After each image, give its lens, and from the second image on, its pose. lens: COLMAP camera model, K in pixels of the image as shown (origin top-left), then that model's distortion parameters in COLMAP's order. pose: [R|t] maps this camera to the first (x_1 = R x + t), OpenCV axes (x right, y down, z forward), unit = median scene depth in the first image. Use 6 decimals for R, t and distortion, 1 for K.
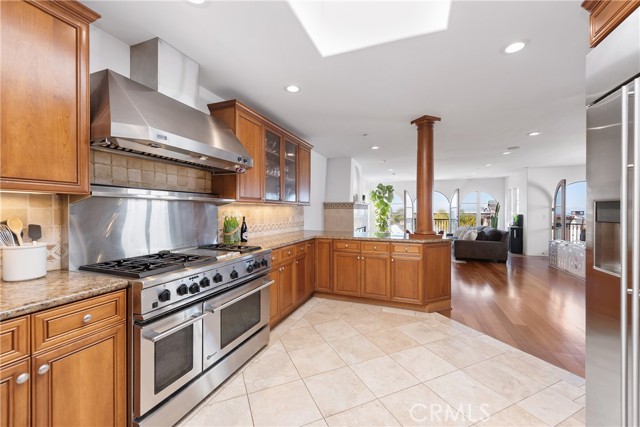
lens RADIAL K [[258.5, 0, 314.4], [0, 258.5, 212.2], [0, 0, 1]] dist [0.007369, -0.003239]
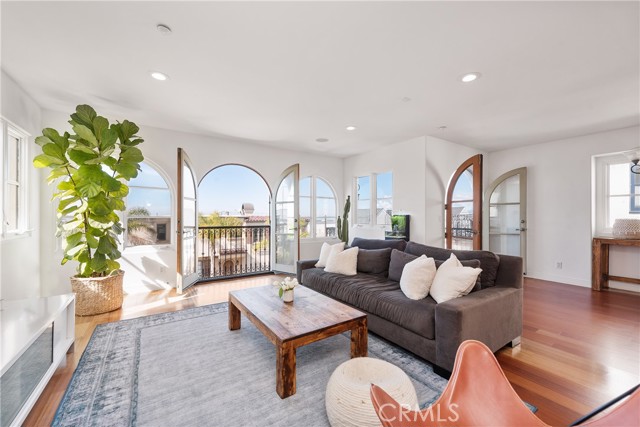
lens RADIAL K [[258.5, 0, 326.0], [0, 258.5, 214.8], [0, 0, 1]] dist [0.007369, -0.003239]
pose [[0.556625, 0.002978, 0.830759, 0.534337], [0.002790, 0.999981, -0.005454, 0.027475], [-0.830759, 0.005354, 0.556606, 2.021175]]
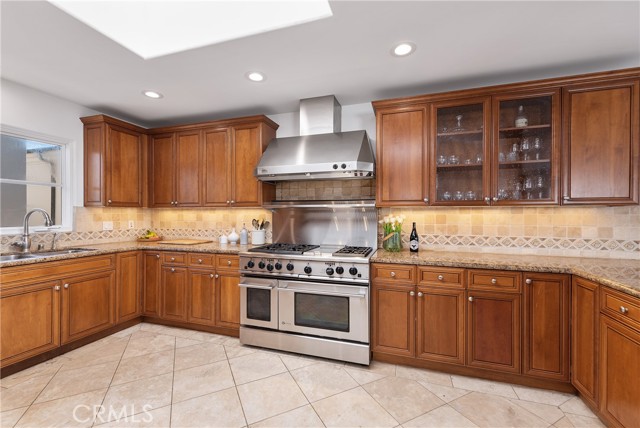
lens RADIAL K [[258.5, 0, 324.9], [0, 258.5, 216.8], [0, 0, 1]] dist [0.007369, -0.003239]
pose [[0.084512, 0.001442, -0.996421, 0.518092], [-0.009725, 0.999953, 0.000622, 0.000687], [0.996375, 0.009637, 0.084522, 0.594970]]
